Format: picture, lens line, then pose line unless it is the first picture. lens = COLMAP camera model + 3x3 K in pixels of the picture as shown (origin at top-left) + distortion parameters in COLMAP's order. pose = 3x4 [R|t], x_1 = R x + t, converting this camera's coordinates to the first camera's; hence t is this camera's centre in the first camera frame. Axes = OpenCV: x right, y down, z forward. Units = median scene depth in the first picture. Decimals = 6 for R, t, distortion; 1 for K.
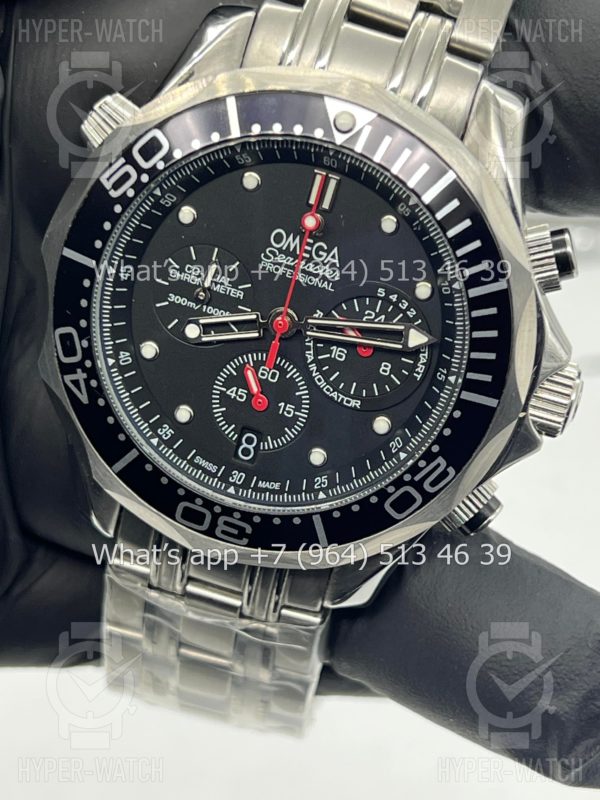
lens RADIAL K [[1893.0, 0, 299.8], [0, 1893.0, 413.0], [0, 0, 1]] dist [0.236895, -0.320476]
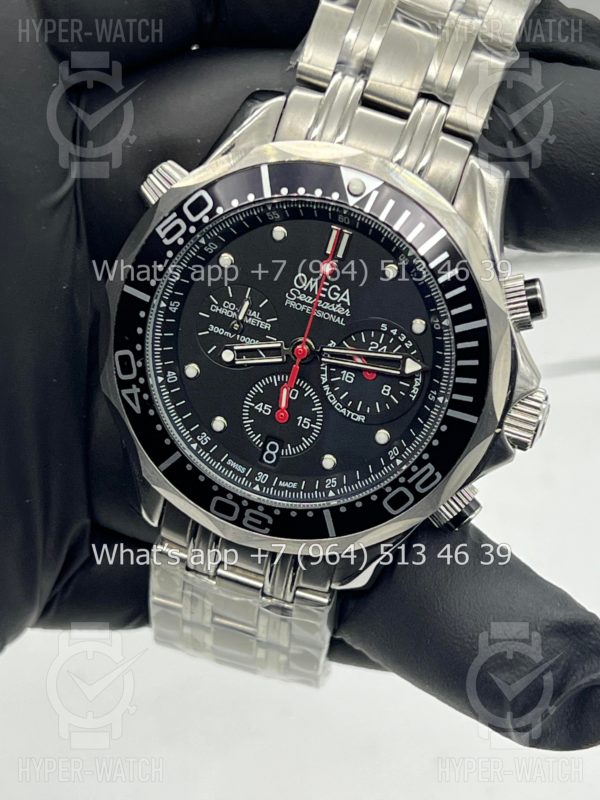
lens RADIAL K [[1790.9, 0, 300.0], [0, 1790.9, 400.0], [0, 0, 1]] dist [0.052222, 4.591925]
pose [[0.999619, 0.023057, -0.015169, 0.007601], [-0.023519, 0.999242, -0.031019, 0.019738], [0.014442, 0.031364, 0.999404, -0.144860]]
